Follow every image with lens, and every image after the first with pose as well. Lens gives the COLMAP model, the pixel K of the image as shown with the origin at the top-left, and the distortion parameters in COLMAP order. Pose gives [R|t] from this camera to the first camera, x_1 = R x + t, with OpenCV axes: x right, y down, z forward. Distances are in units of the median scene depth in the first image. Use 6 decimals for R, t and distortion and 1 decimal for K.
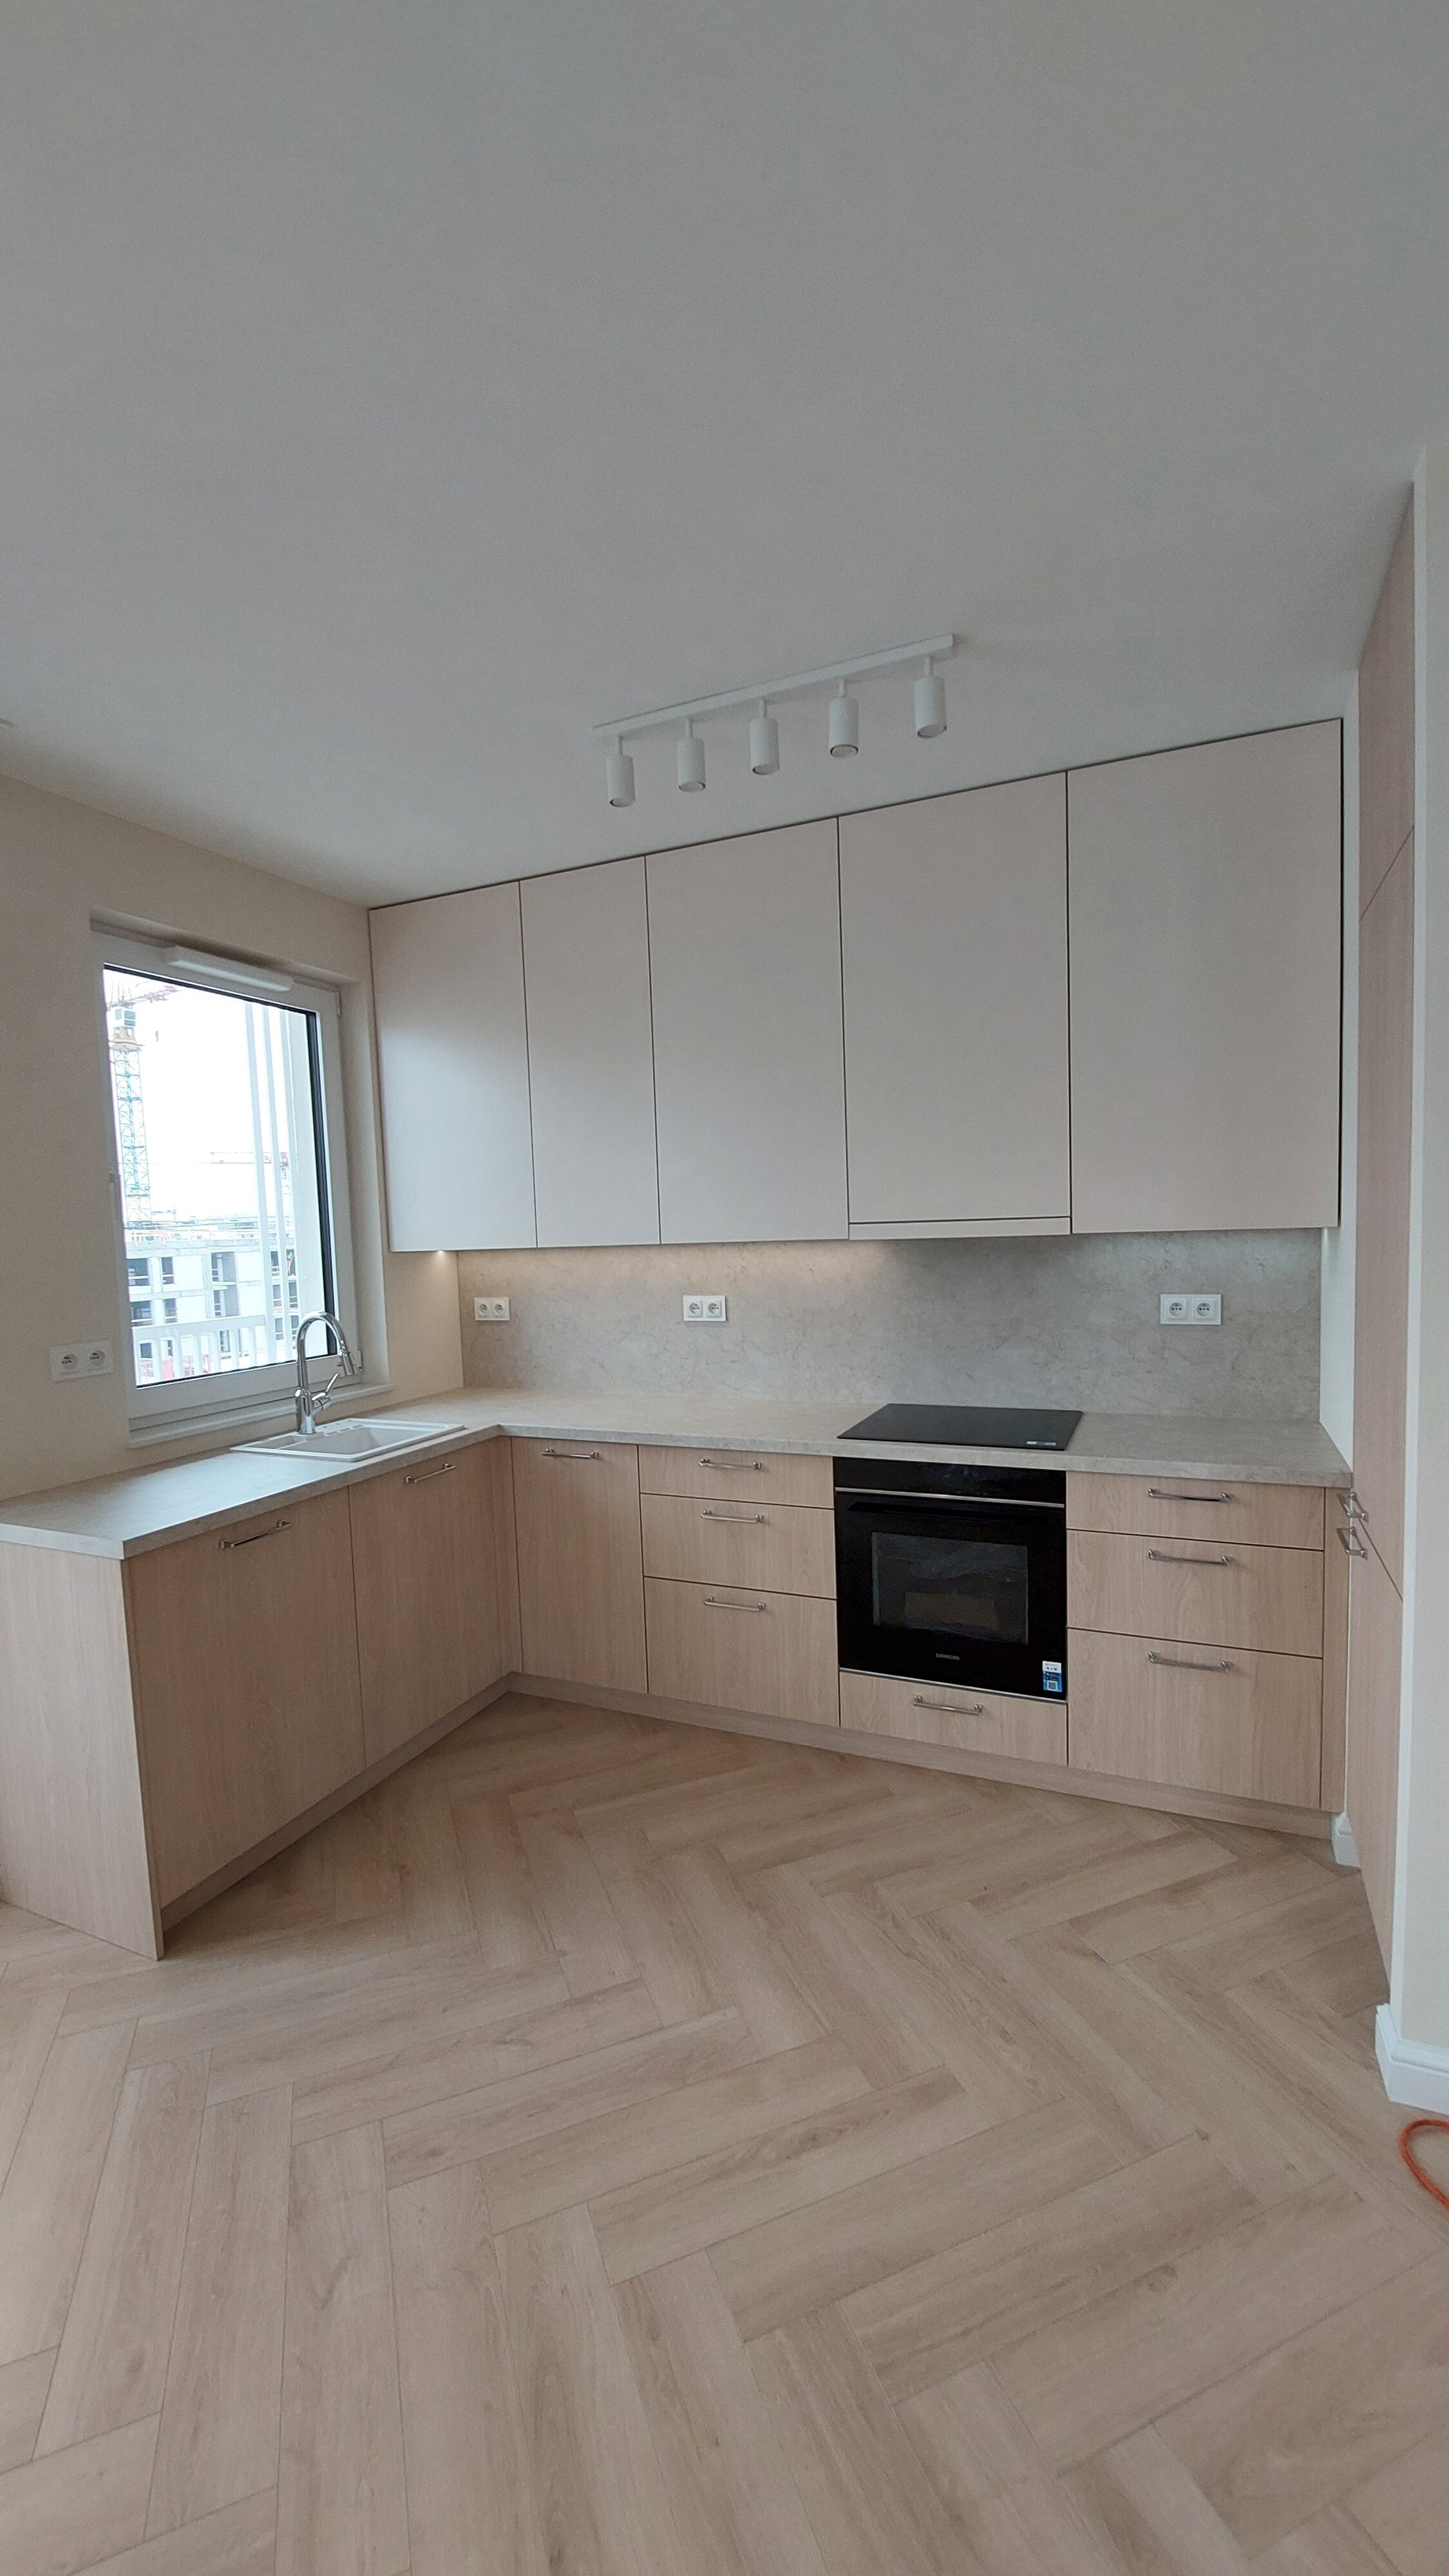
lens RADIAL K [[1028.2, 0, 739.6], [0, 1028.2, 1298.1], [0, 0, 1]] dist [-0.020461, 0.000157]
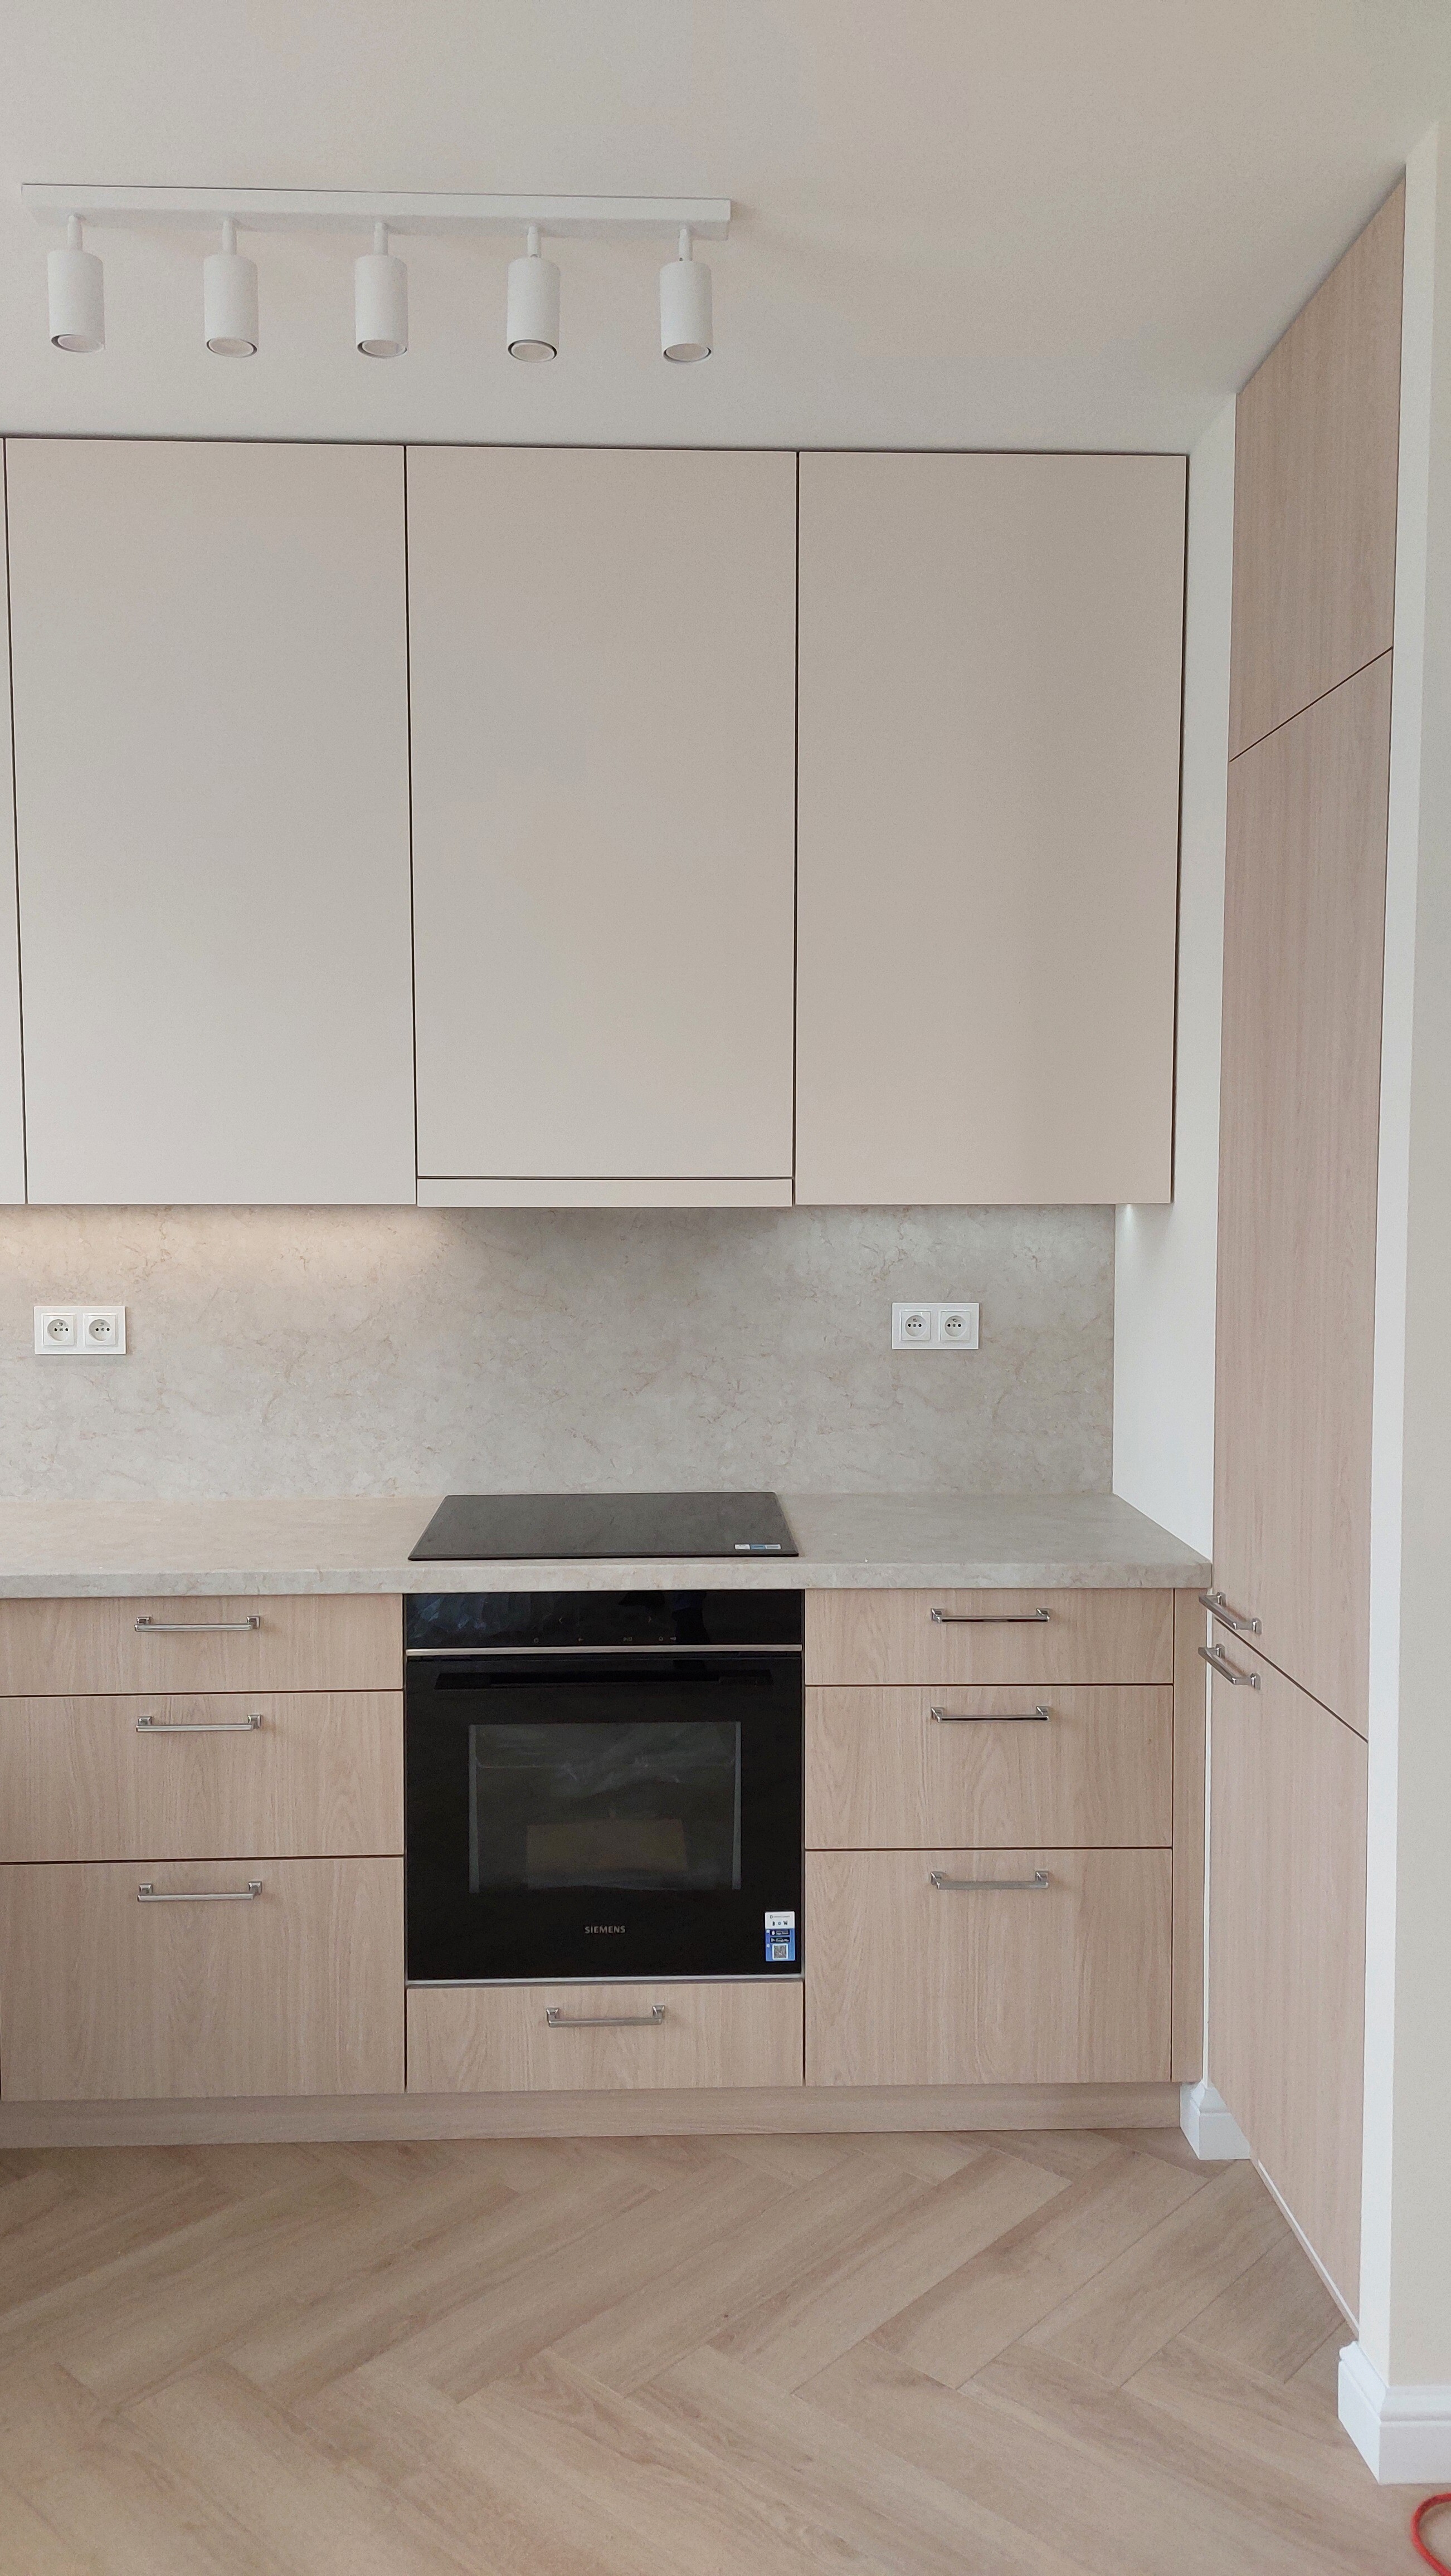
lens RADIAL K [[1866.4, 0, 701.2], [0, 1866.4, 1263.9], [0, 0, 1]] dist [0.074704, -0.087798]
pose [[0.900692, 0.009614, 0.434351, -0.205821], [0.001202, 0.999696, -0.024619, 0.000695], [-0.434456, 0.022697, 0.900407, 0.011013]]
